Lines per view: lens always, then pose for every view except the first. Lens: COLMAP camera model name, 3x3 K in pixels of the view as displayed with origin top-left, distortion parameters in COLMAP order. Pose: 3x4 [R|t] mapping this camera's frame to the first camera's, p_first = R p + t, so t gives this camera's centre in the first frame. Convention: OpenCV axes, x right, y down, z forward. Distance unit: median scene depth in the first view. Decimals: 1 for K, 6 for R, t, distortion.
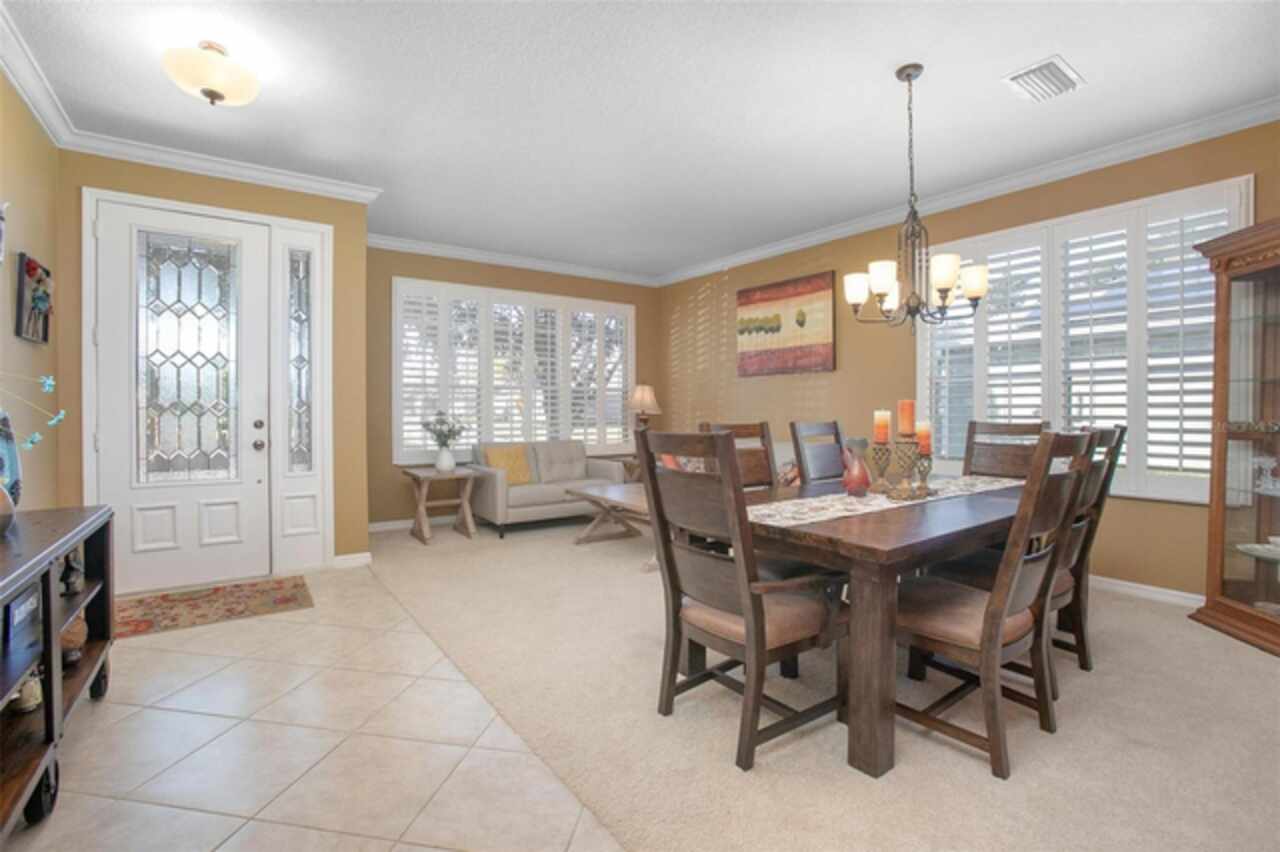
lens RADIAL K [[581.9, 0, 642.7], [0, 581.9, 421.9], [0, 0, 1]] dist [-0.054332, 0.003989]
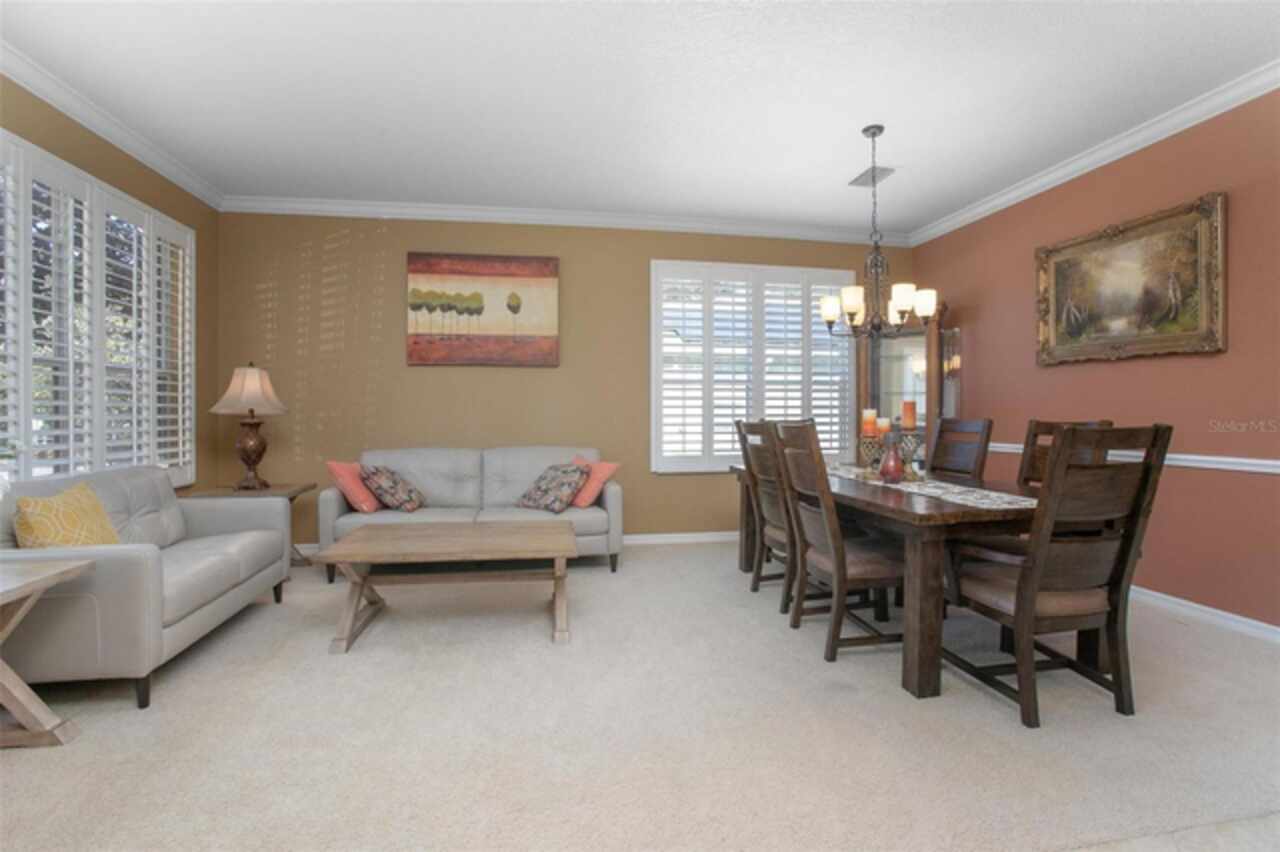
lens RADIAL K [[581.9, 0, 638.8], [0, 581.9, 421.9], [0, 0, 1]] dist [-0.054332, 0.003989]
pose [[0.433937, -0.019649, 0.900729, -0.402105], [0.020014, 0.999726, 0.012166, -0.008636], [-0.900721, 0.012748, 0.434212, 0.430698]]
